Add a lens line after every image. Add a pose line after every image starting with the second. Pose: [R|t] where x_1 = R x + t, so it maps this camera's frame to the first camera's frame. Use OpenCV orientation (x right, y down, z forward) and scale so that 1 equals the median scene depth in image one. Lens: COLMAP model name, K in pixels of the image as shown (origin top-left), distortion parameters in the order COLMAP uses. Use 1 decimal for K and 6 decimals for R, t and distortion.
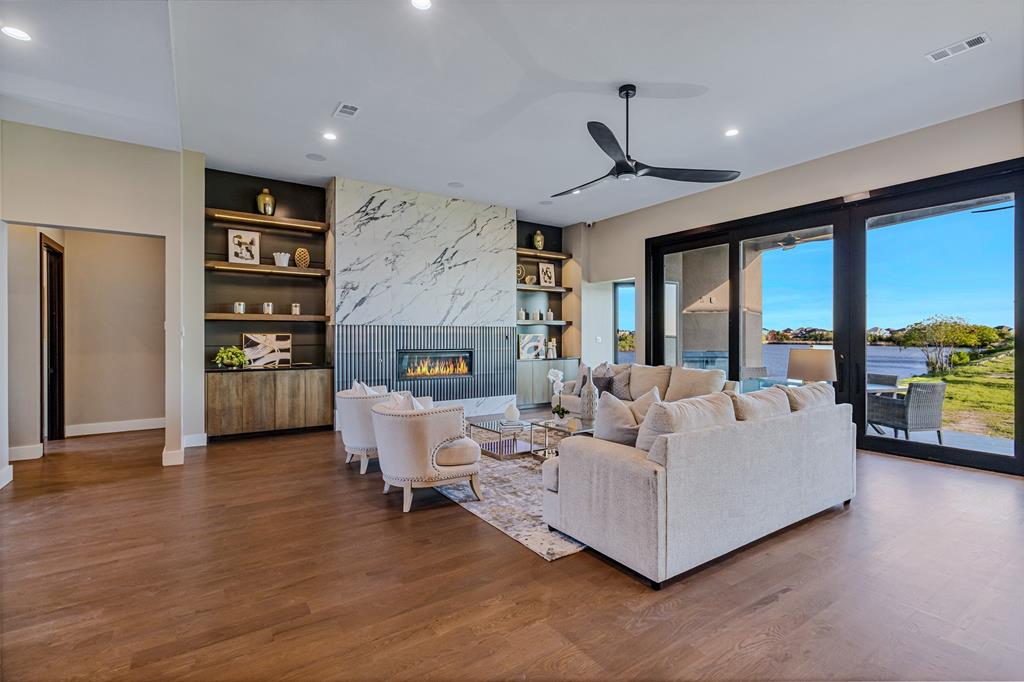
lens RADIAL K [[479.4, 0, 512.0], [0, 479.4, 341.0], [0, 0, 1]] dist [-0.000183, 0.000055]
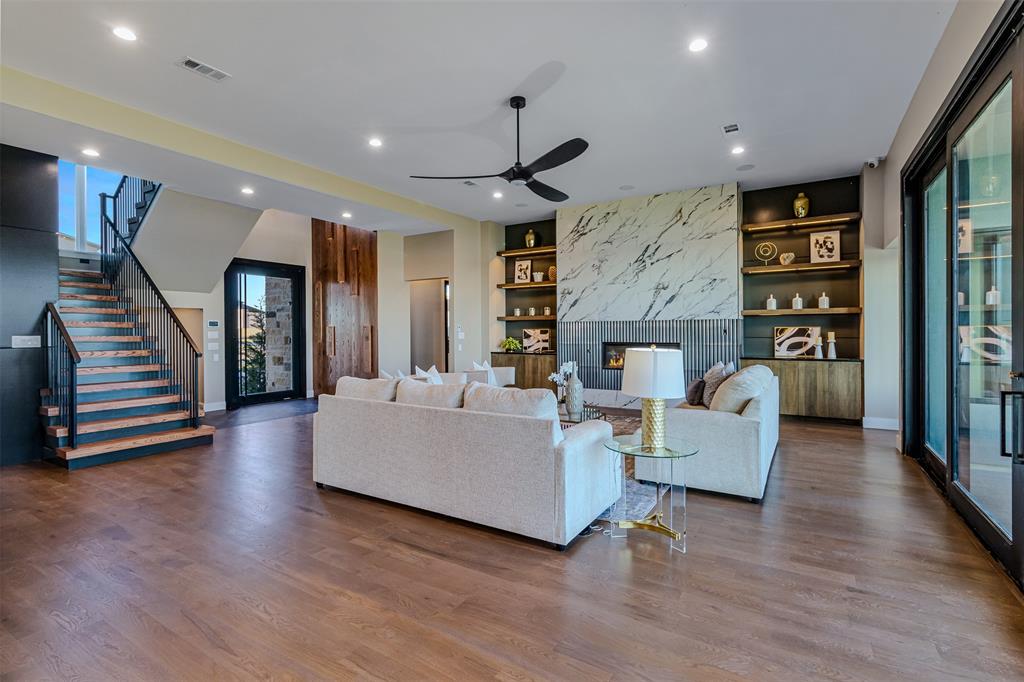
lens RADIAL K [[479.4, 0, 512.0], [0, 479.4, 341.0], [0, 0, 1]] dist [-0.000183, 0.000055]
pose [[0.403969, 0.014284, -0.914661, 0.756885], [-0.005229, 0.999898, 0.013305, 0.001752], [0.914758, -0.000592, 0.404002, 0.336831]]
